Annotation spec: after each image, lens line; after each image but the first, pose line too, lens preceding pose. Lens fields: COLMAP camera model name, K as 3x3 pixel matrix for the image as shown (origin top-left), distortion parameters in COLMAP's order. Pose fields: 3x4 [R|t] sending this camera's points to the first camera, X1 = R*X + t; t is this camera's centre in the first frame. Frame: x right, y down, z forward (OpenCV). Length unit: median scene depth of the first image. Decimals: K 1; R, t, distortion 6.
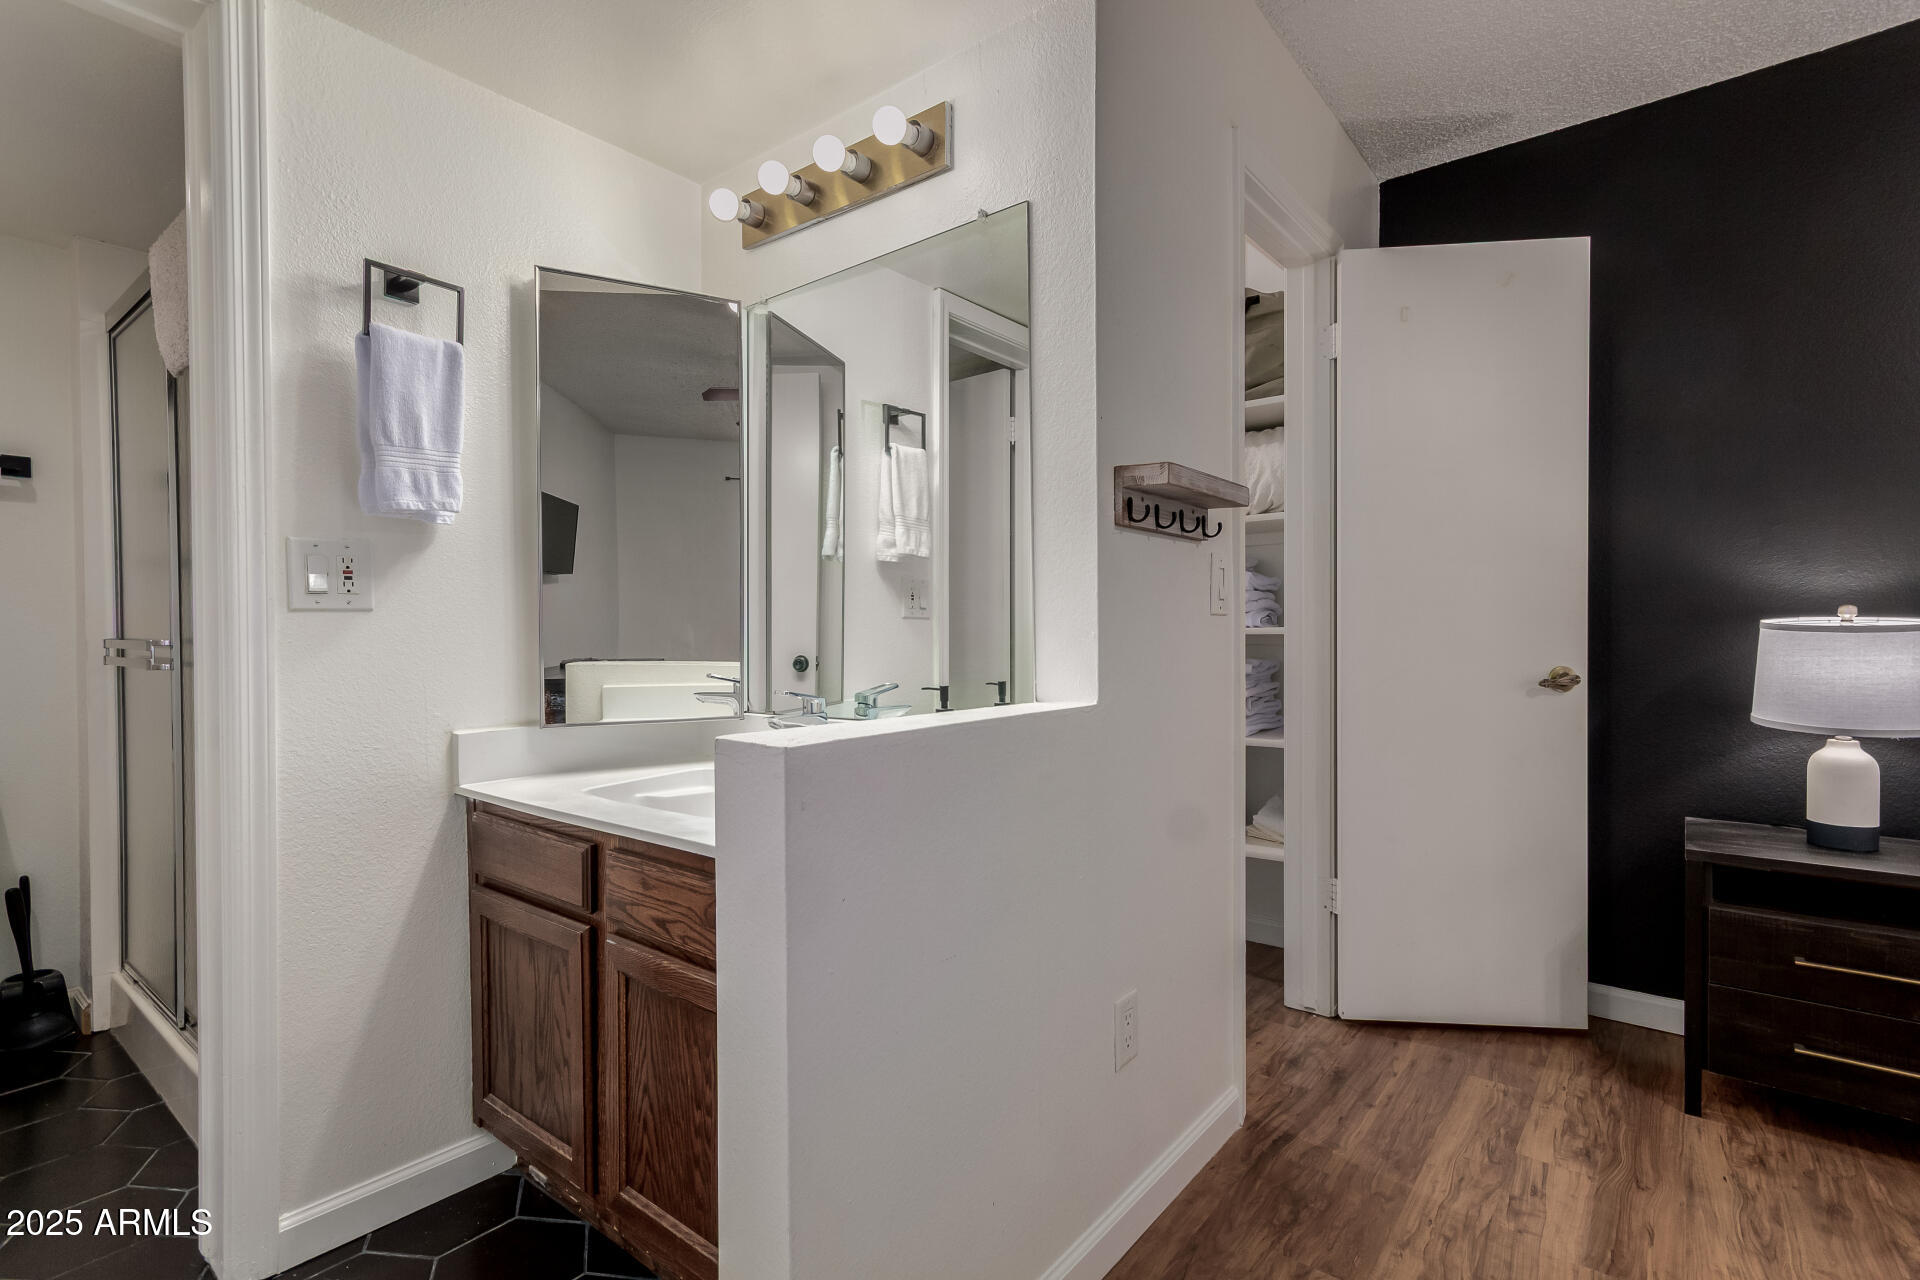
lens RADIAL K [[886.9, 0, 967.1], [0, 886.9, 642.3], [0, 0, 1]] dist [0.004129, 0.000611]
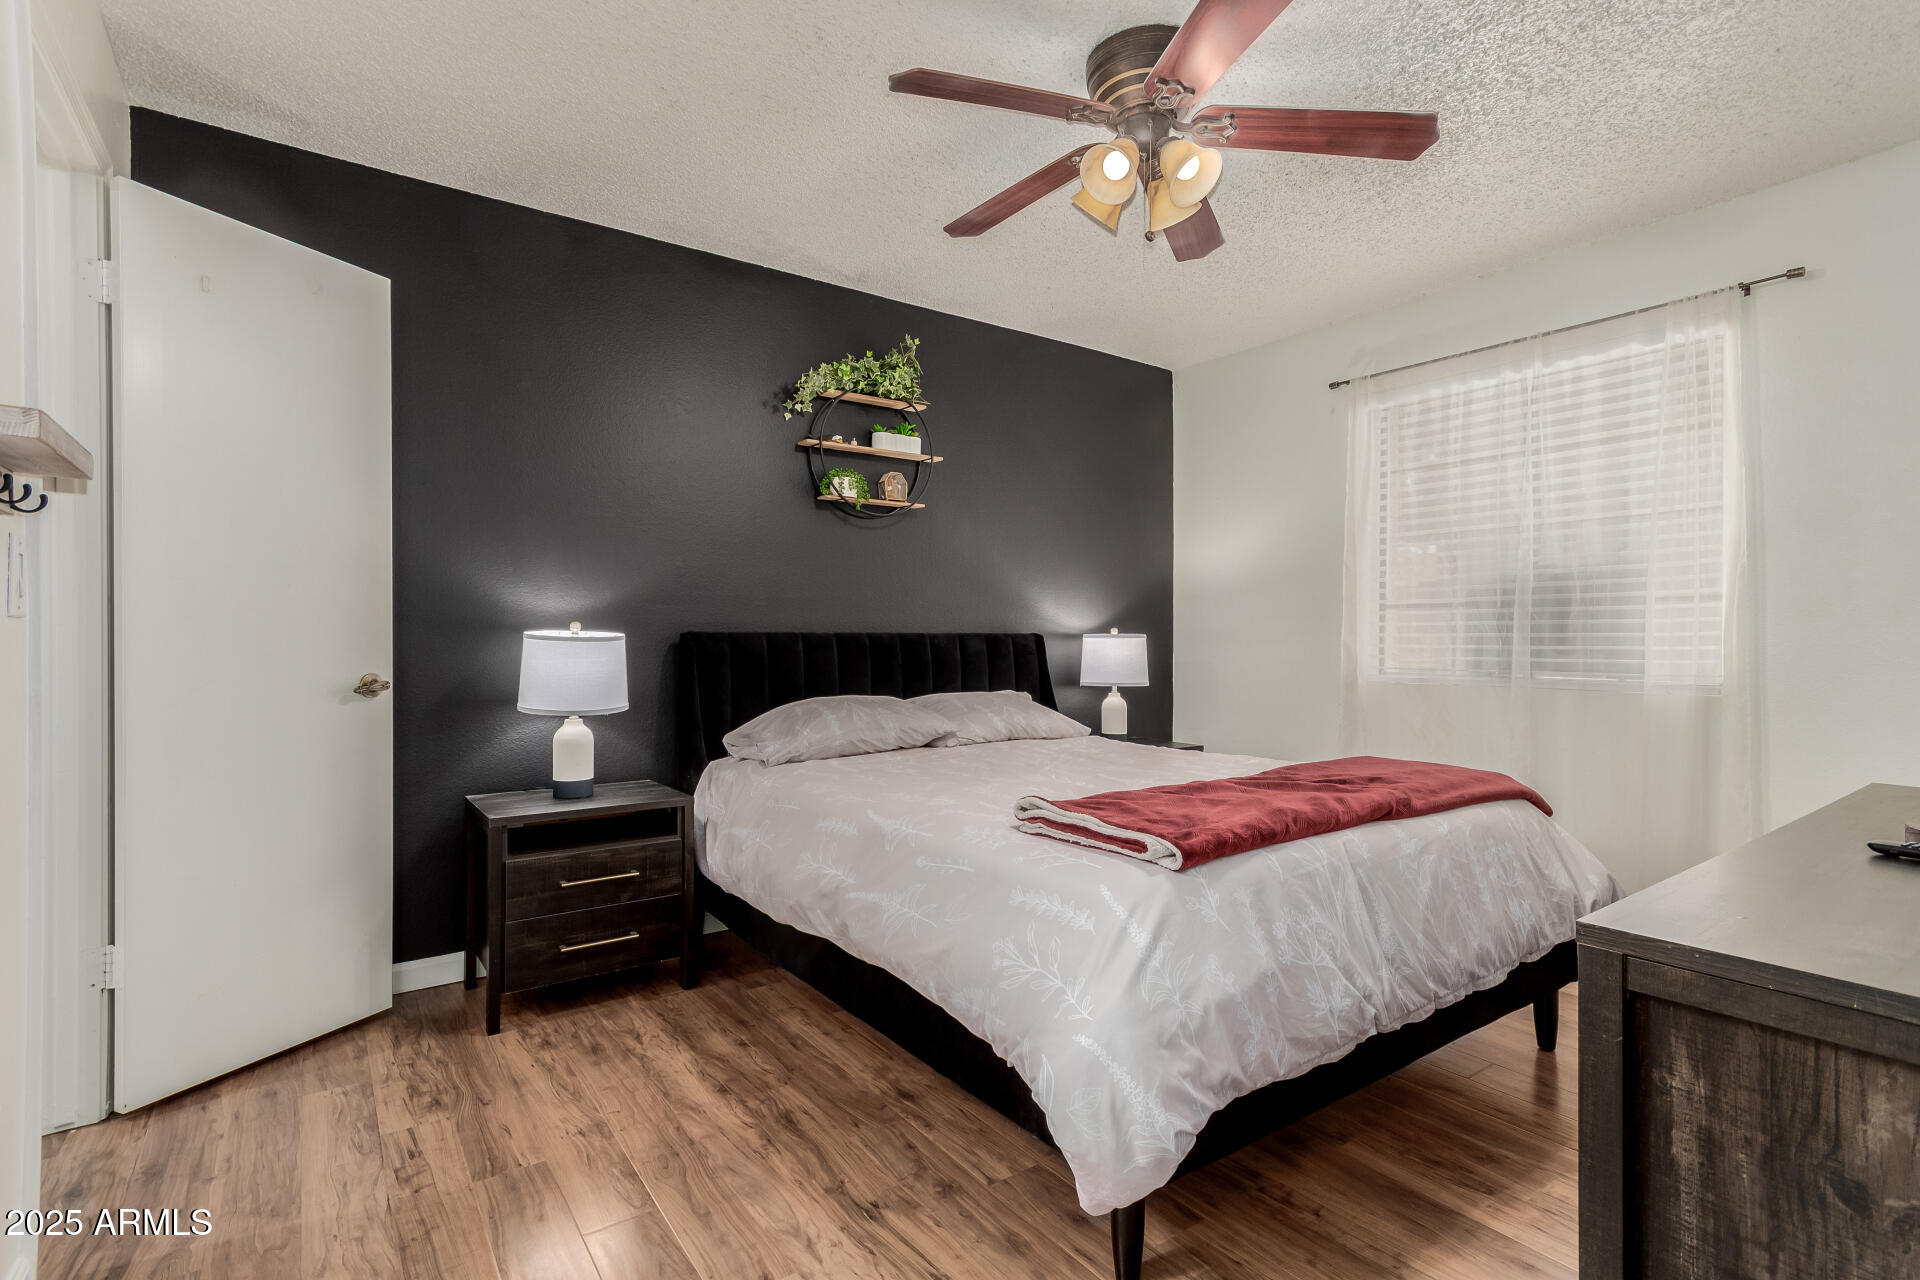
lens RADIAL K [[886.9, 0, 937.5], [0, 886.9, 644.6], [0, 0, 1]] dist [0.004129, 0.000611]
pose [[0.298573, -0.002530, 0.954383, -0.172107], [0.009630, 0.999954, -0.000361, -0.000801], [-0.954338, 0.009298, 0.298583, 0.045060]]
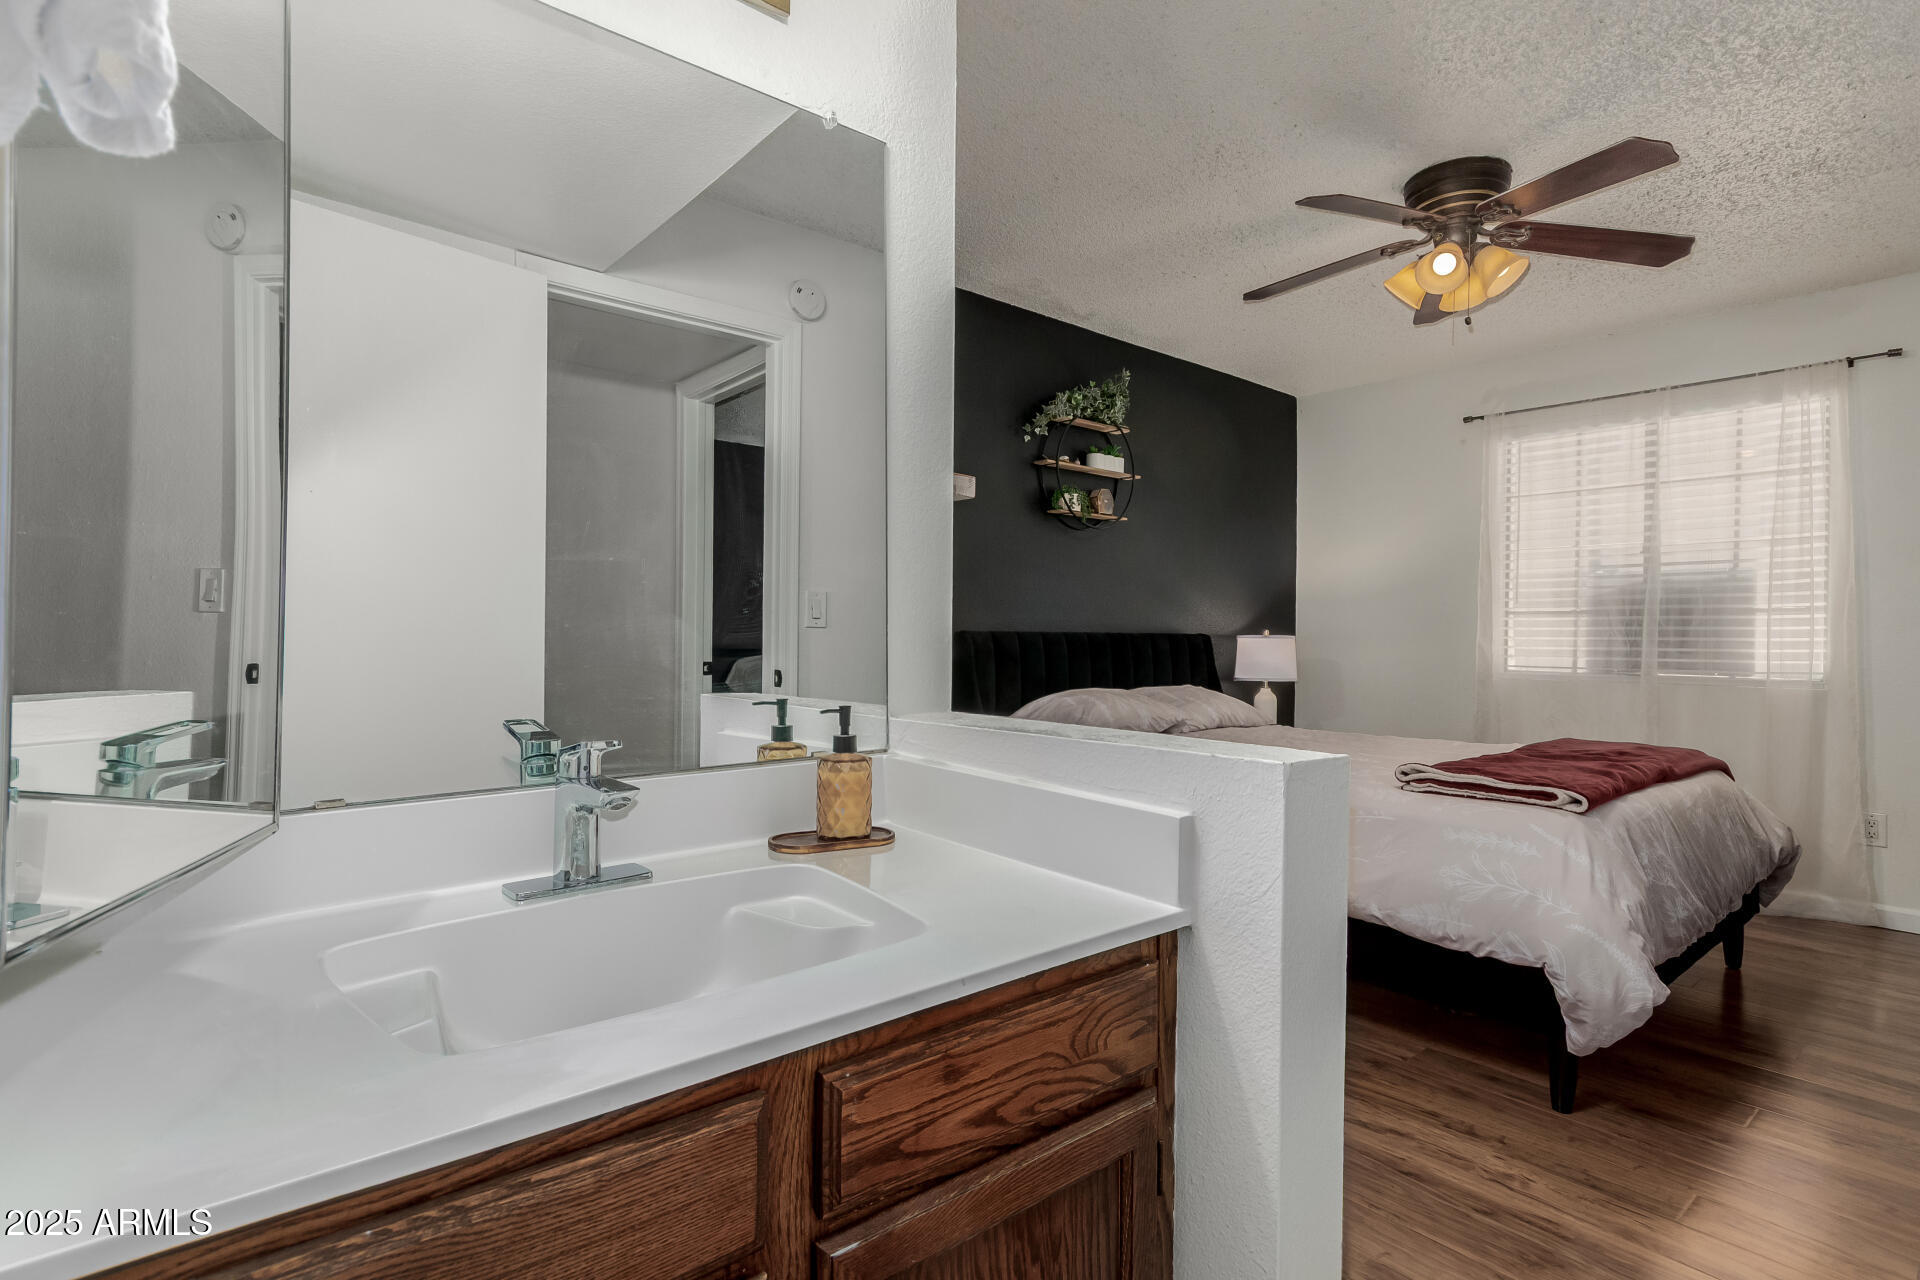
lens RADIAL K [[886.9, 0, 997.1], [0, 886.9, 638.8], [0, 0, 1]] dist [0.004129, 0.000611]
pose [[0.224489, 0.003110, 0.974472, -0.509138], [0.001942, 0.999991, -0.003639, -0.004630], [-0.974475, 0.002710, 0.224481, 0.465448]]
